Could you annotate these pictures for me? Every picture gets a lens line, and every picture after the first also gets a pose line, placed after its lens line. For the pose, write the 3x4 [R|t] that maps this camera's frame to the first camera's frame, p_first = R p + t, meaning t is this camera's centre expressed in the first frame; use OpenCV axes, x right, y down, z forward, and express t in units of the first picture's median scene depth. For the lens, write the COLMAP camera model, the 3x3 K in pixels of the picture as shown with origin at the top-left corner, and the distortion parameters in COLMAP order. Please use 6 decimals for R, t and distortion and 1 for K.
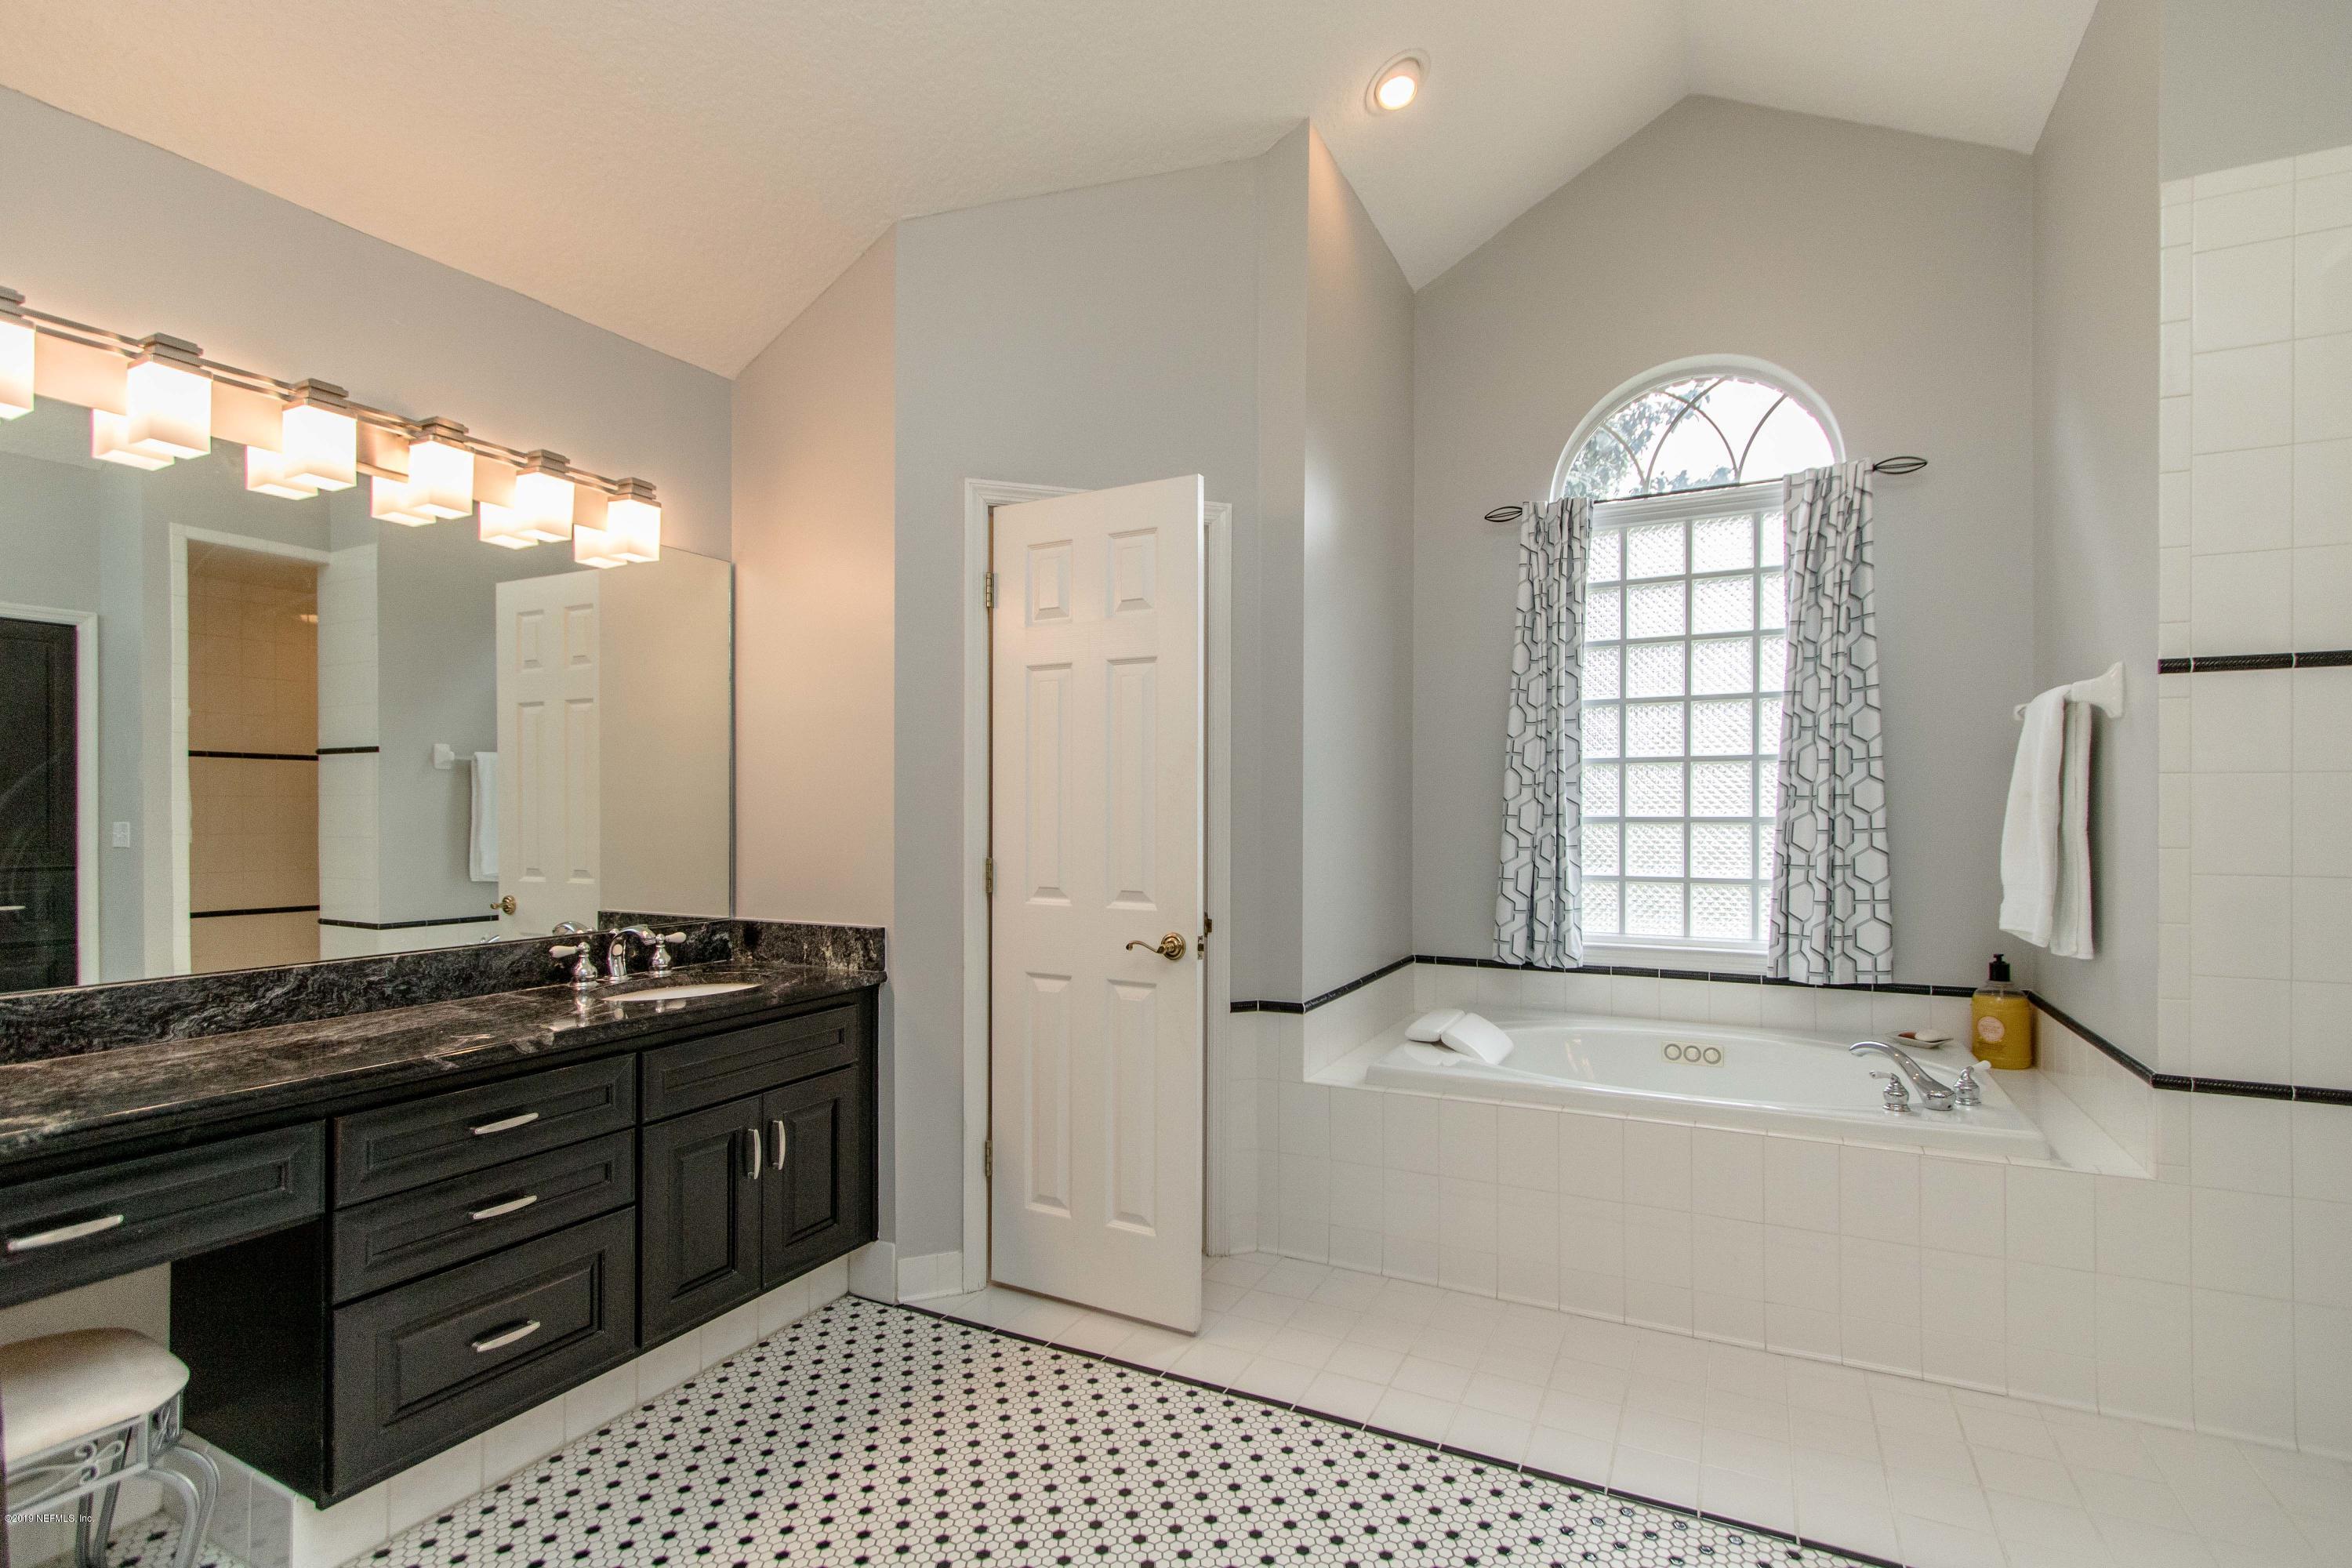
lens RADIAL K [[1089.2, 0, 1175.9], [0, 1089.2, 801.4], [0, 0, 1]] dist [0.009418, -0.000590]
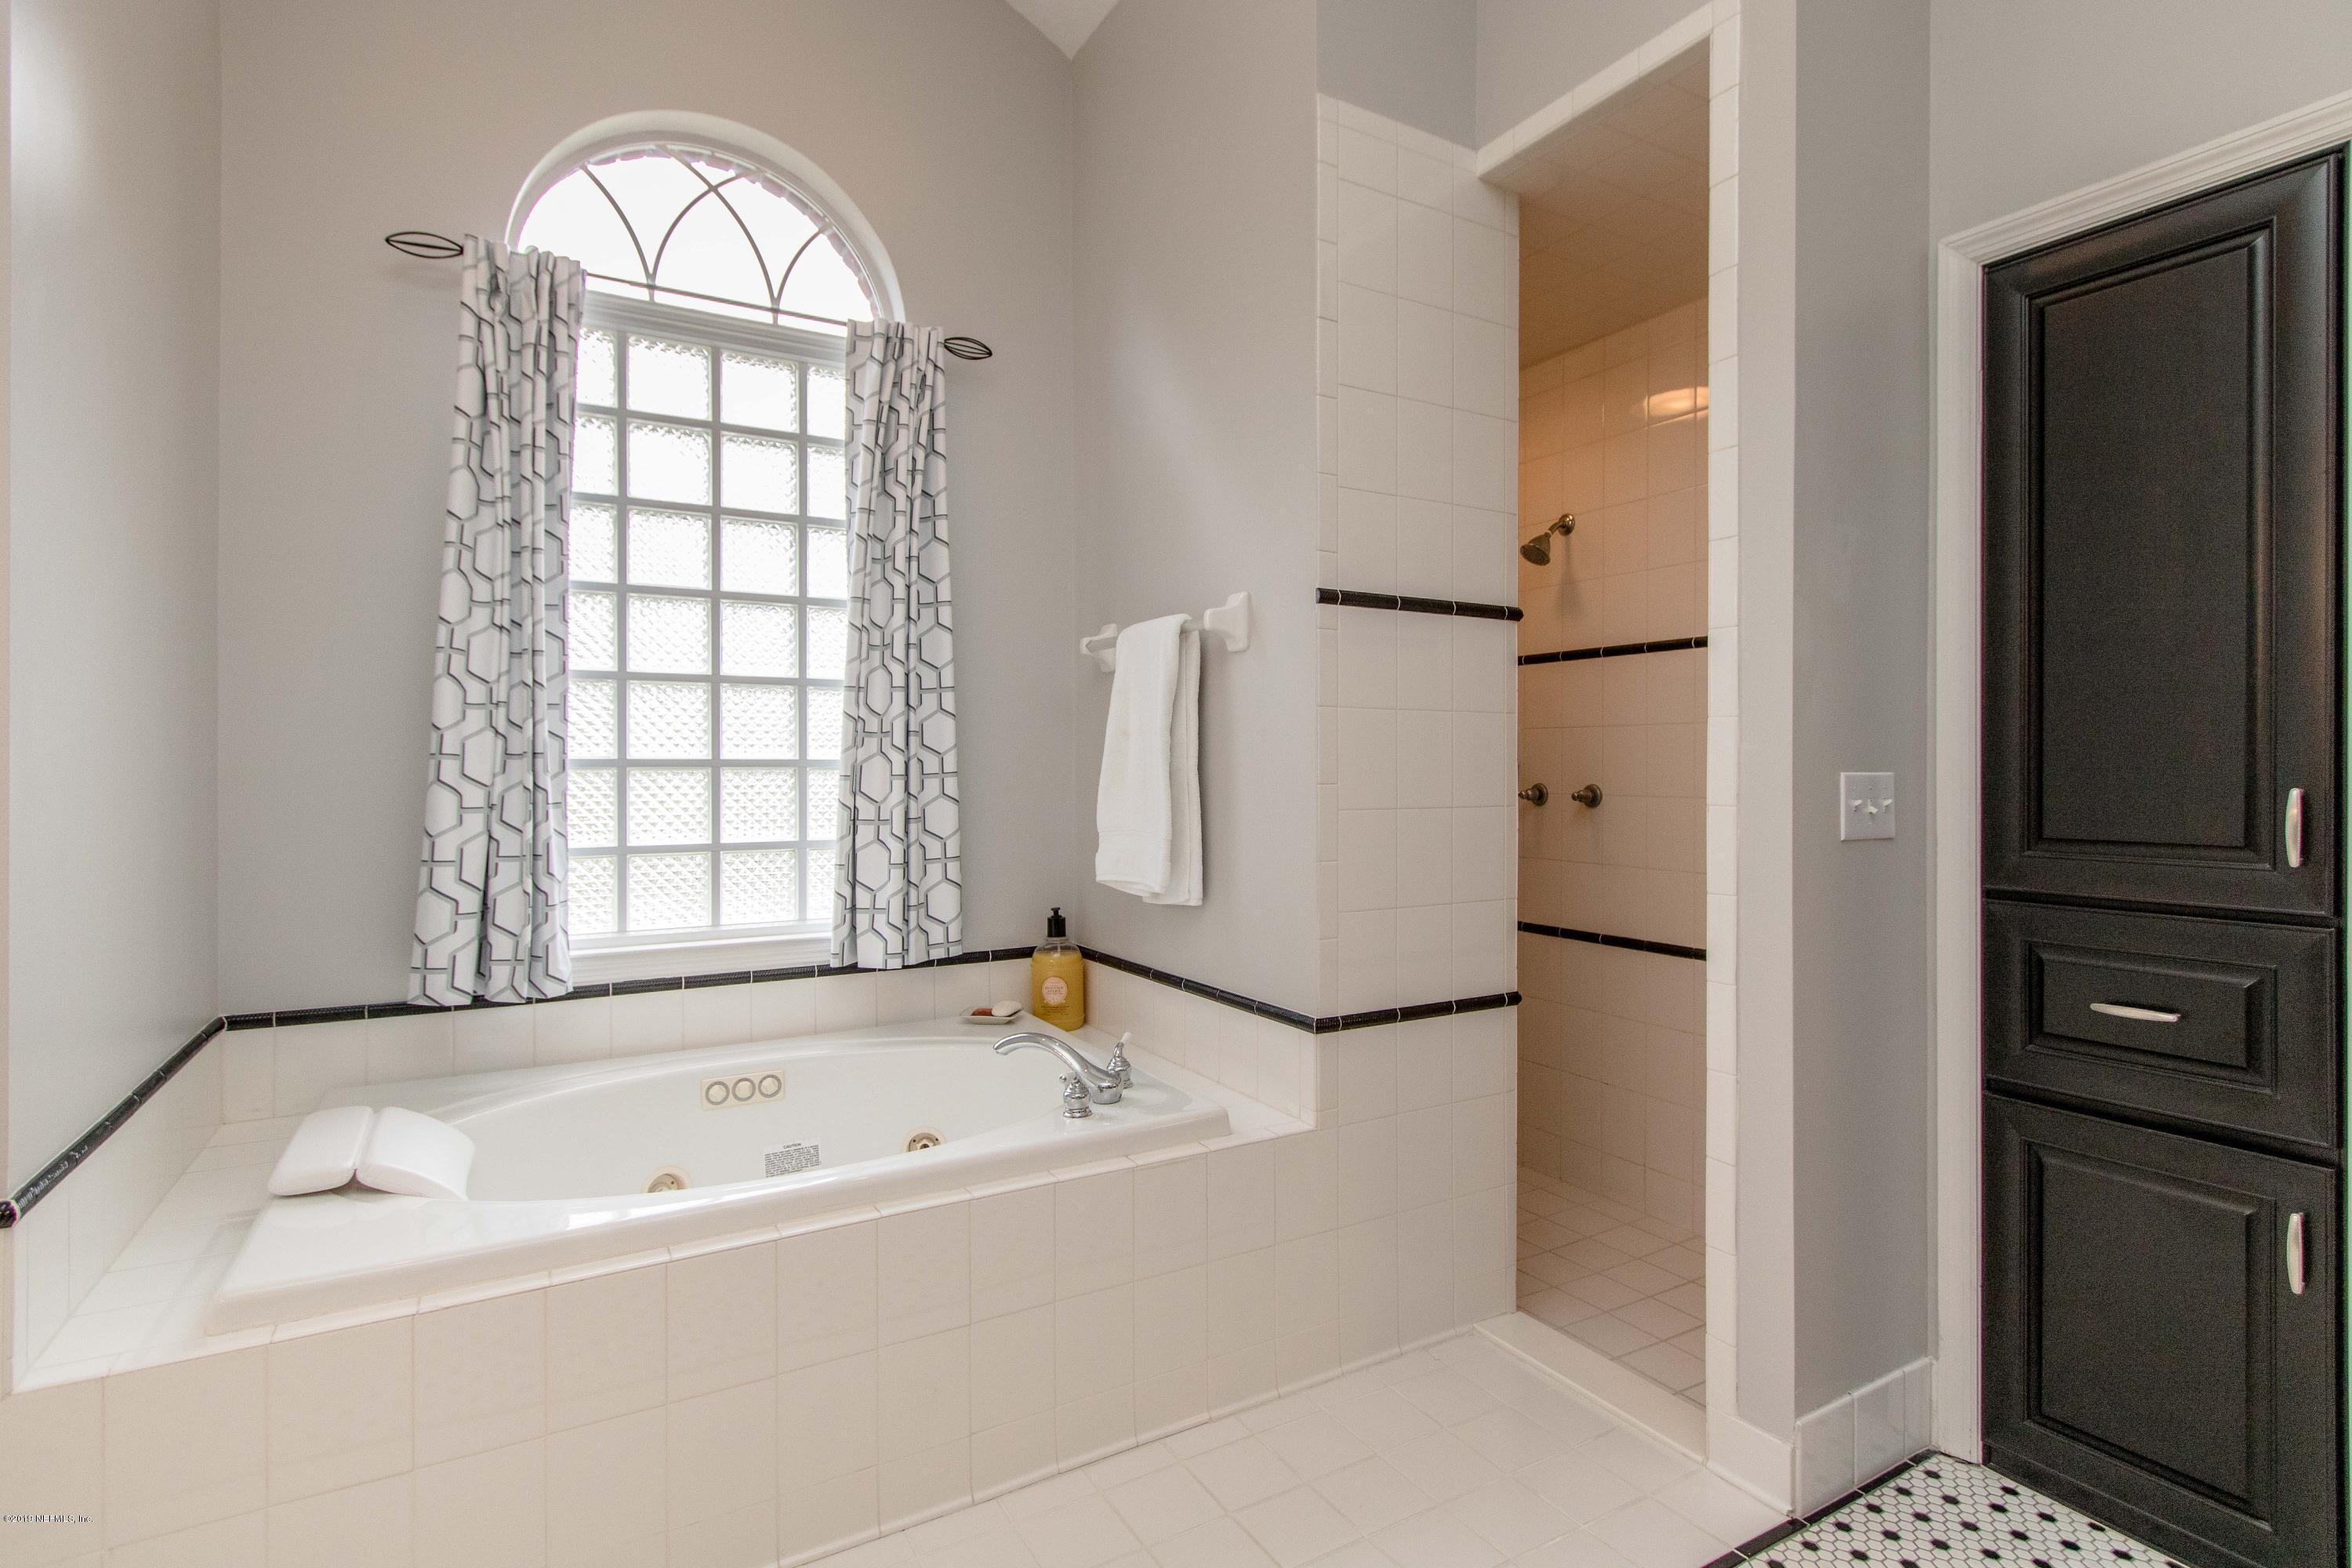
lens RADIAL K [[1152.7, 0, 1180.4], [0, 1152.7, 775.8], [0, 0, 1]] dist [0.007460, -0.000345]
pose [[0.530220, -0.002916, 0.847855, -0.014569], [-0.006973, 0.999945, 0.007799, 0.017094], [-0.847832, -0.010048, 0.530170, 0.338467]]
